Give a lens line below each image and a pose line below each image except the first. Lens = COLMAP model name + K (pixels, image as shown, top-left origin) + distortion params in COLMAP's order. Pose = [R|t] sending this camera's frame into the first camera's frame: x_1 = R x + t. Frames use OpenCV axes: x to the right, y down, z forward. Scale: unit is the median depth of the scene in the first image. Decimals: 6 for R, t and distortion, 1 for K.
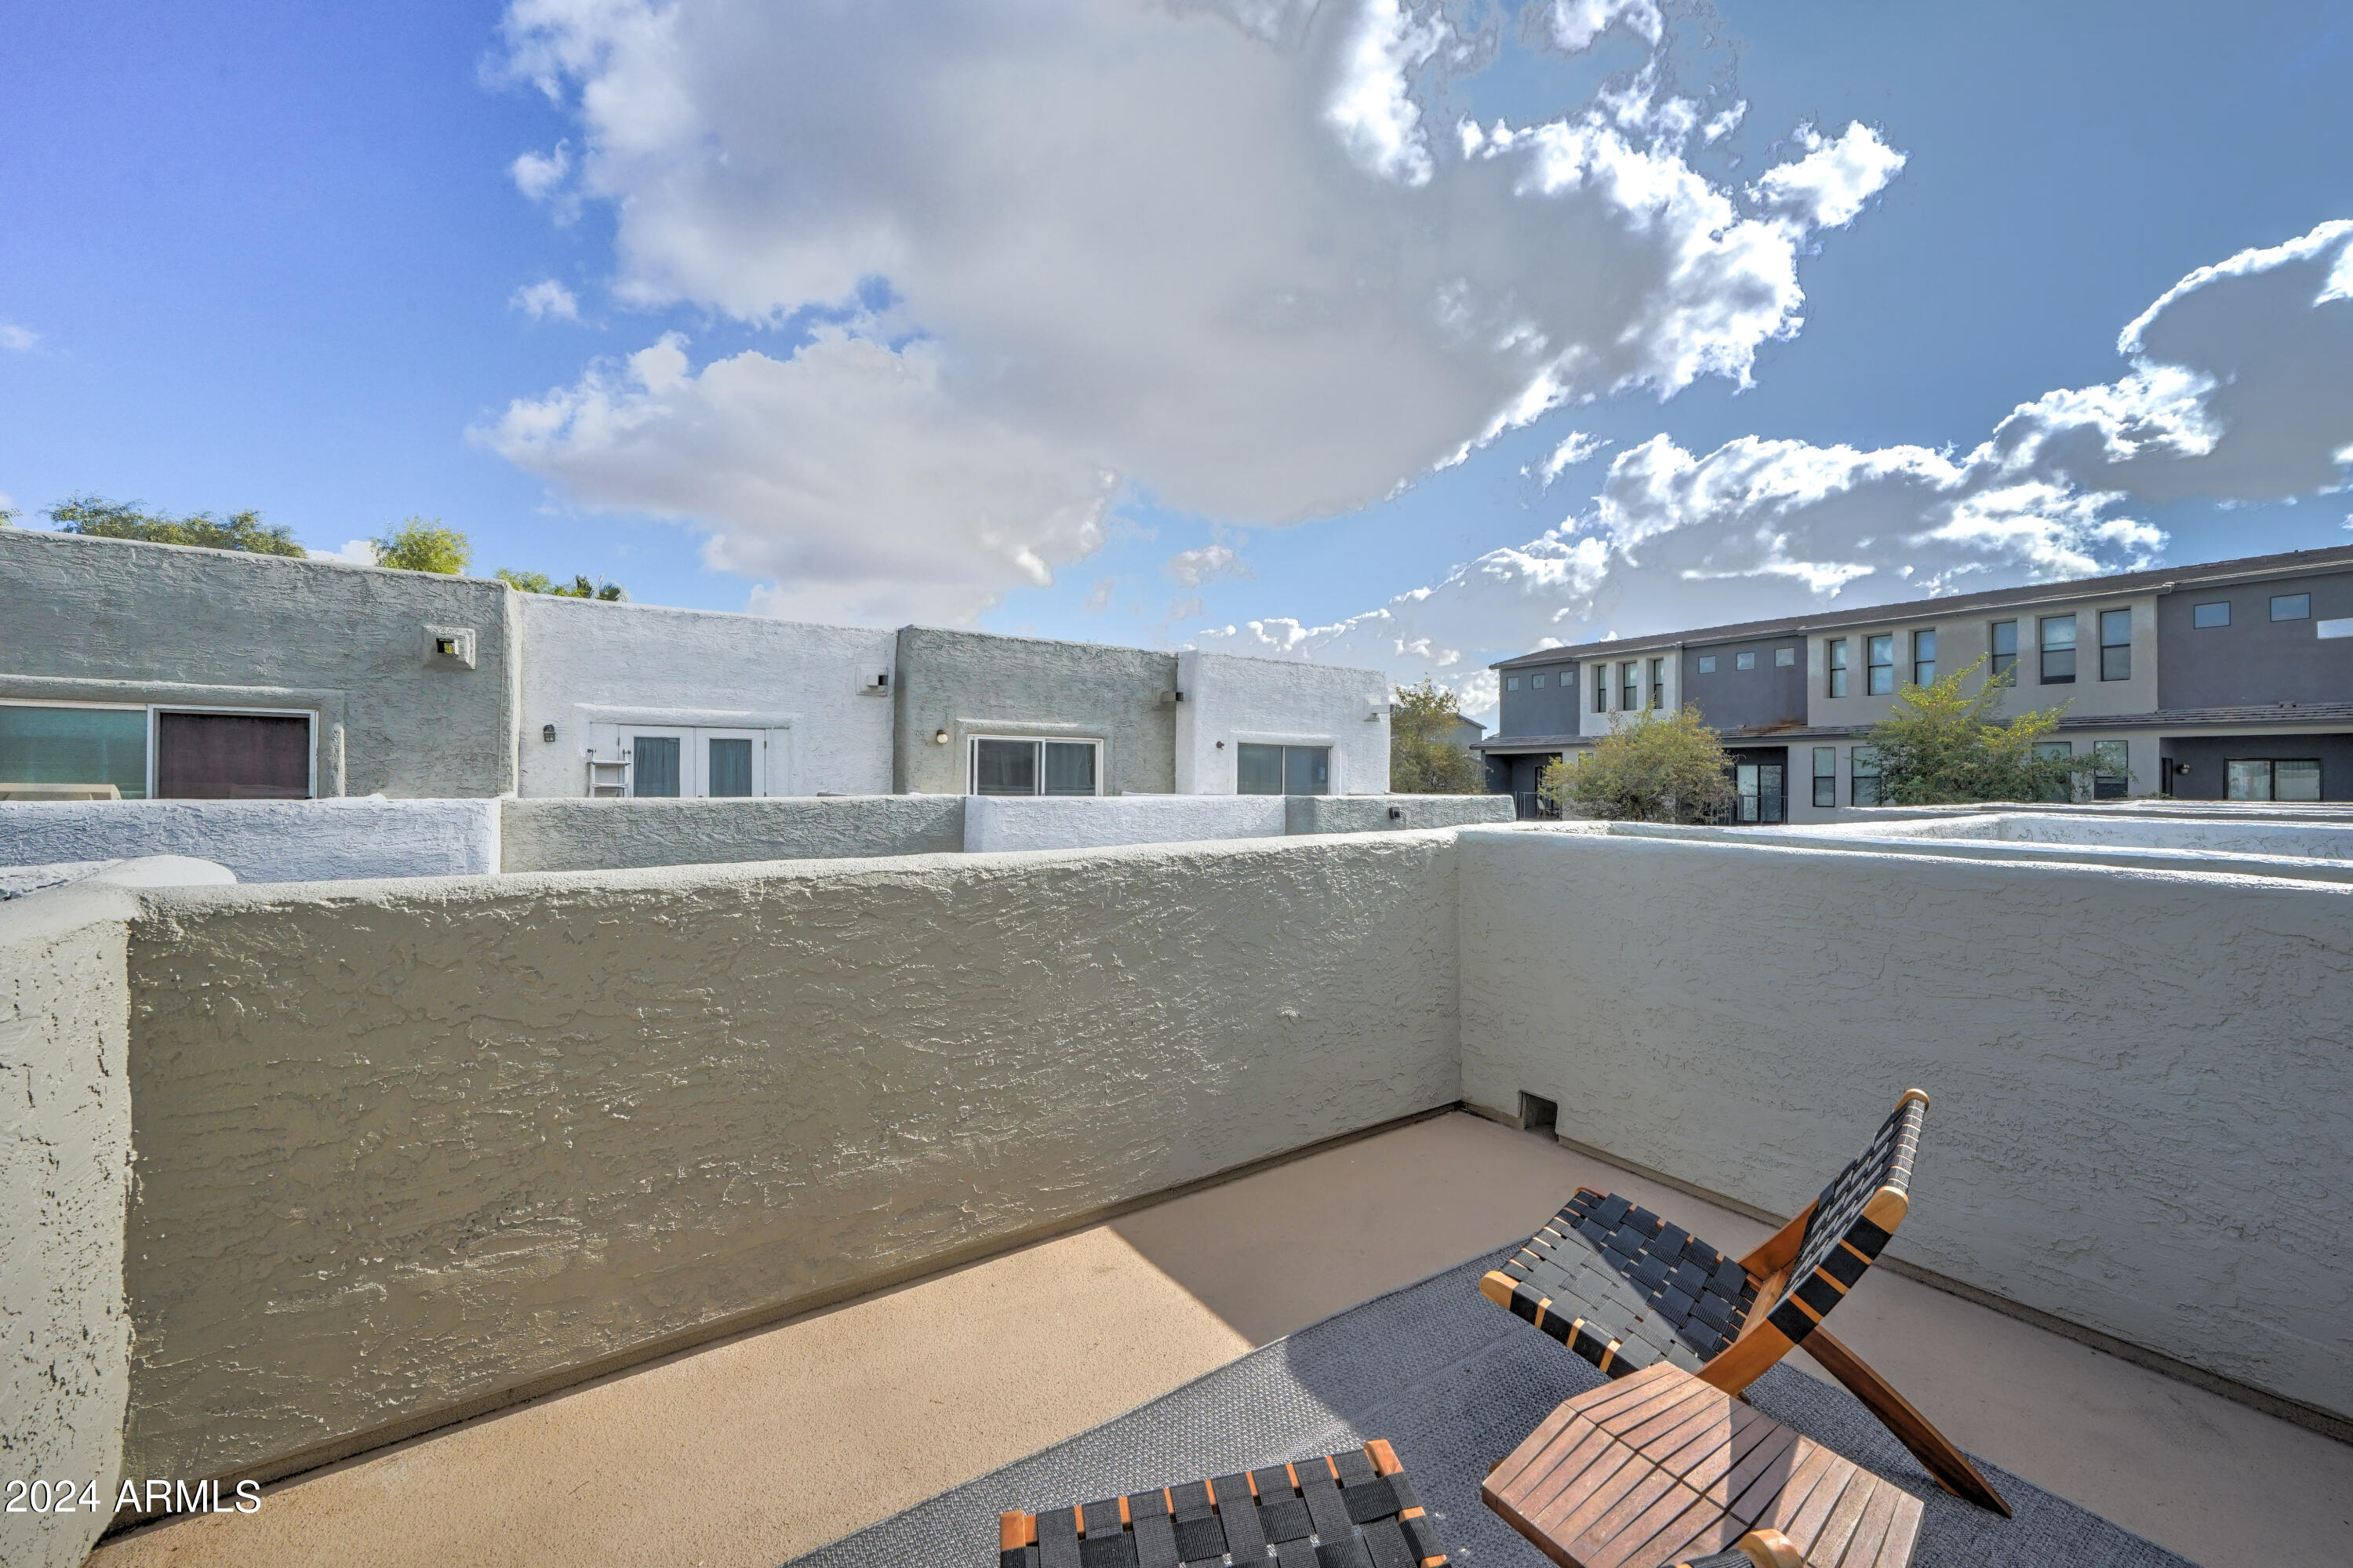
lens RADIAL K [[887.4, 0, 1168.2], [0, 887.4, 770.6], [0, 0, 1]] dist [-0.000767, 0.000038]
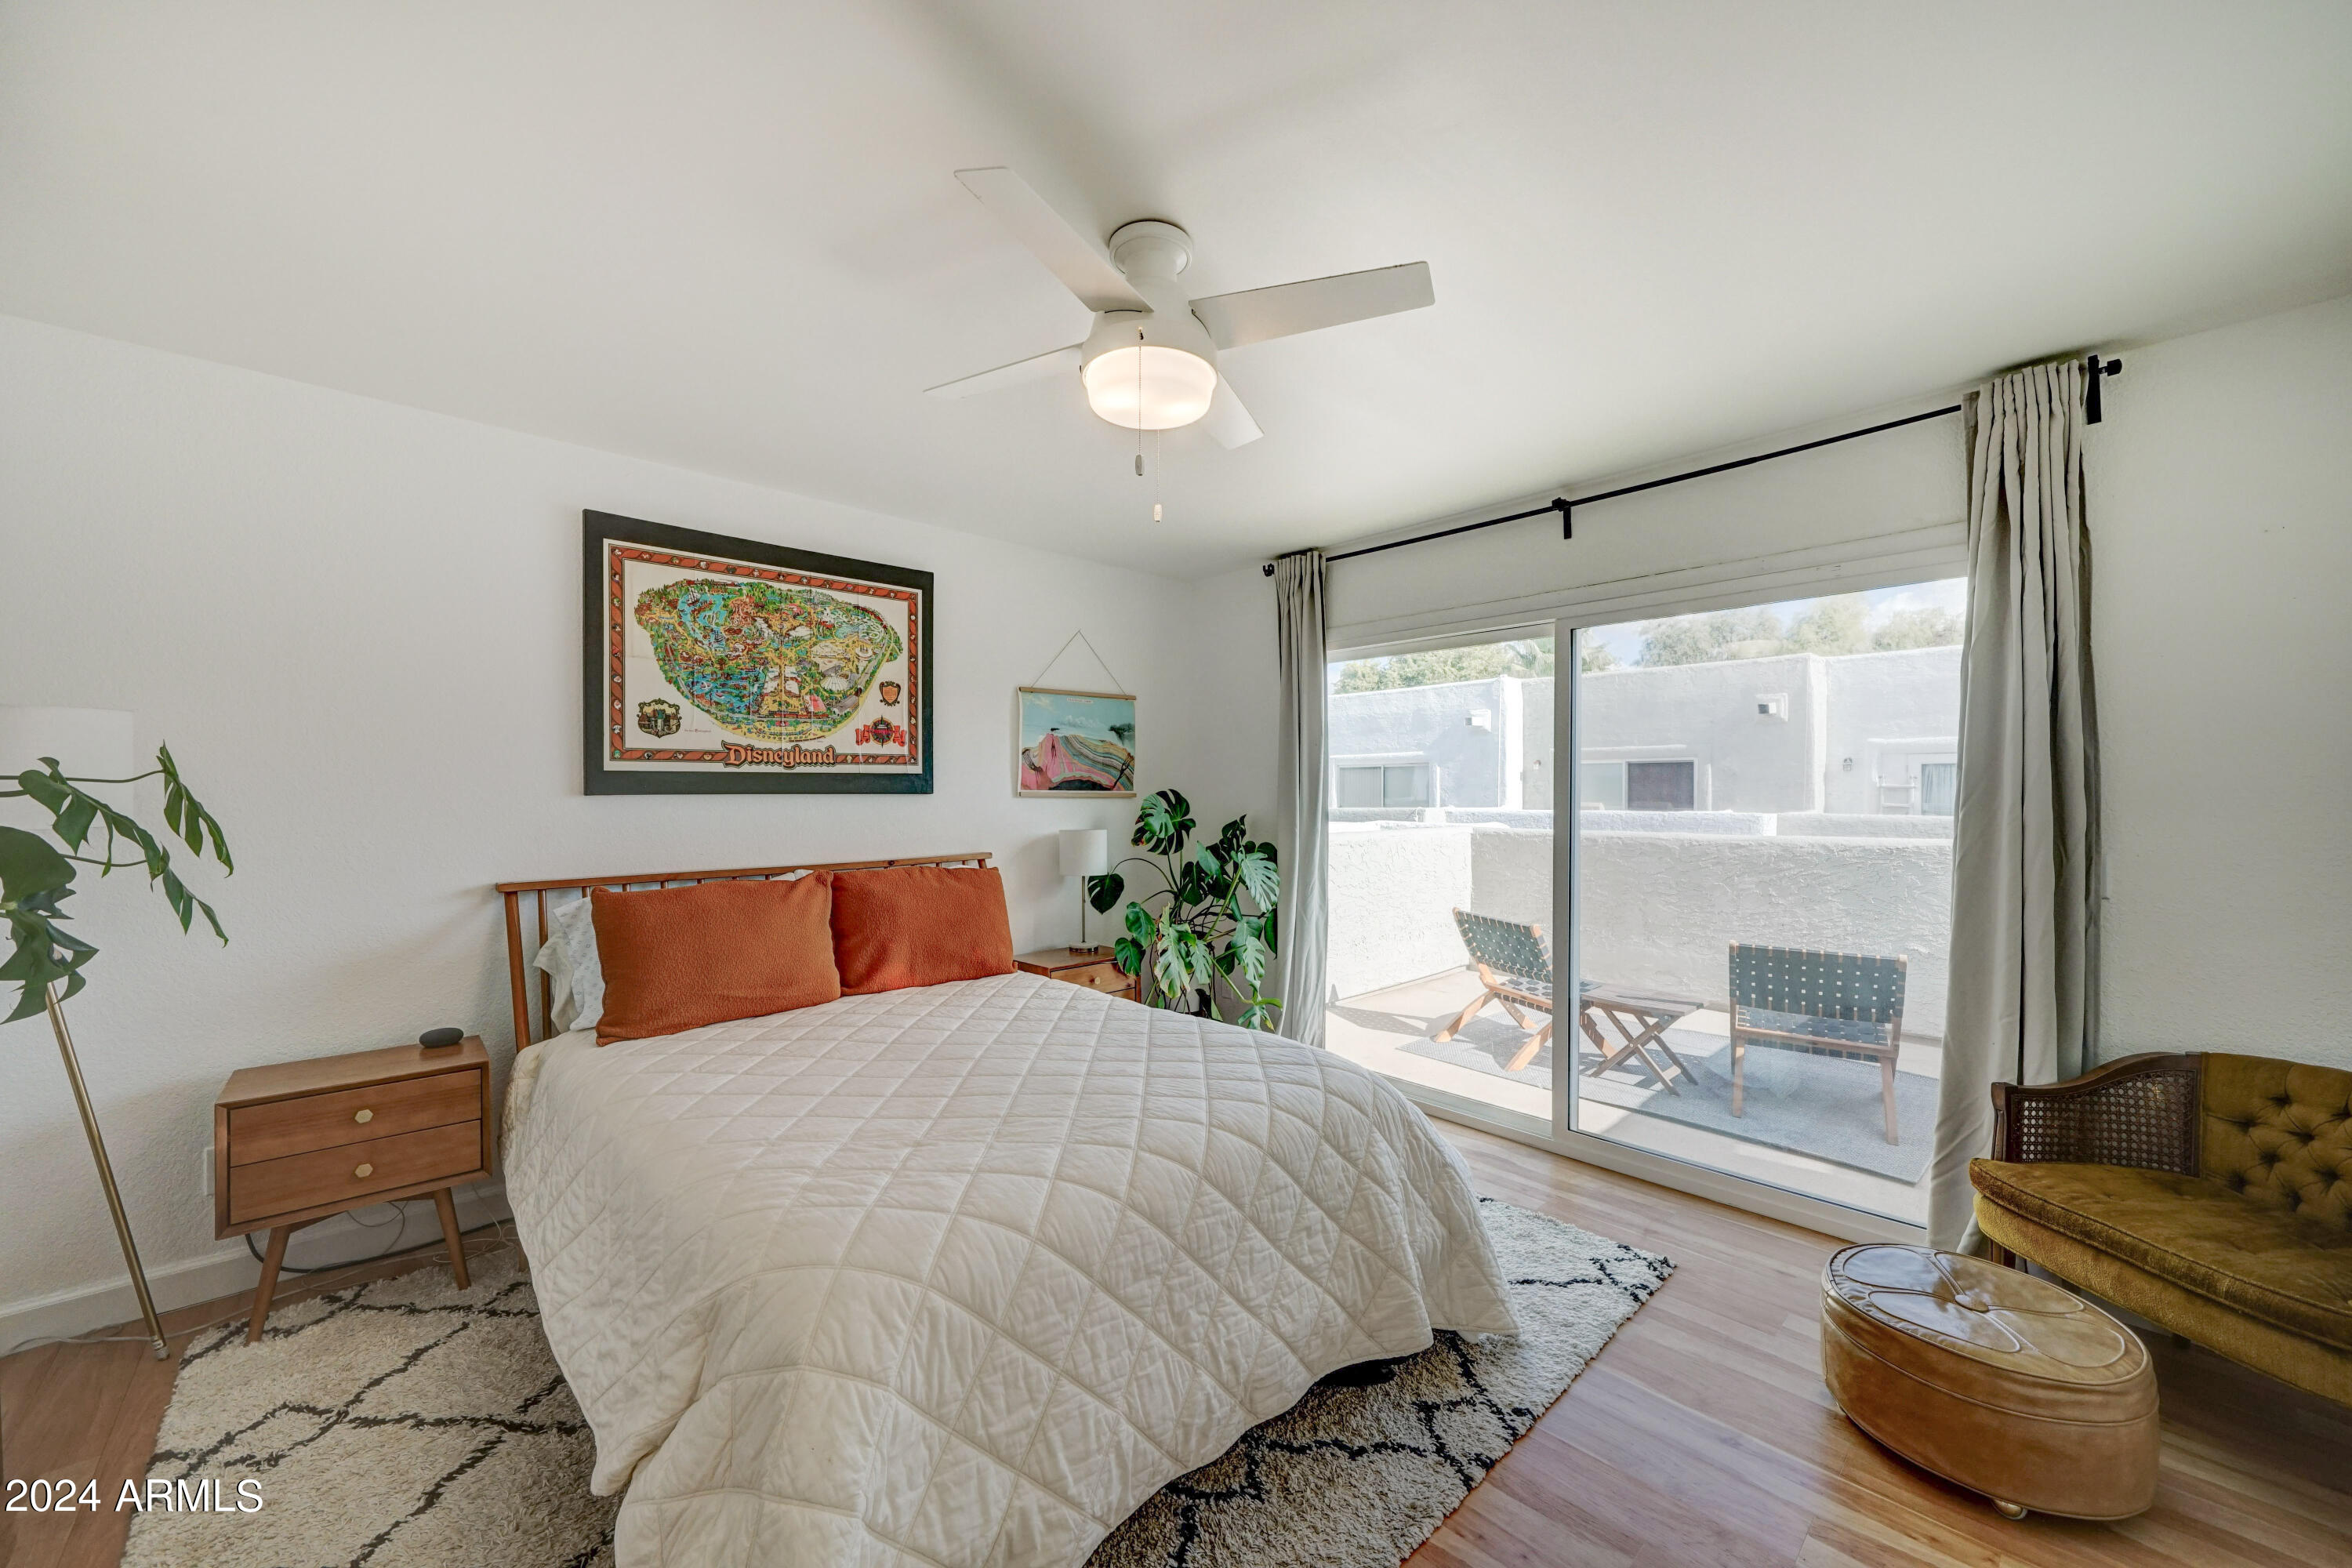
lens RADIAL K [[887.0, 0, 1182.8], [0, 887.0, 792.3], [0, 0, 1]] dist [-0.000767, 0.000038]
pose [[0.155196, -0.004413, -0.987874, 0.493343], [0.007735, 0.999965, -0.003252, -0.004853], [0.987853, -0.007136, 0.155225, -0.182480]]
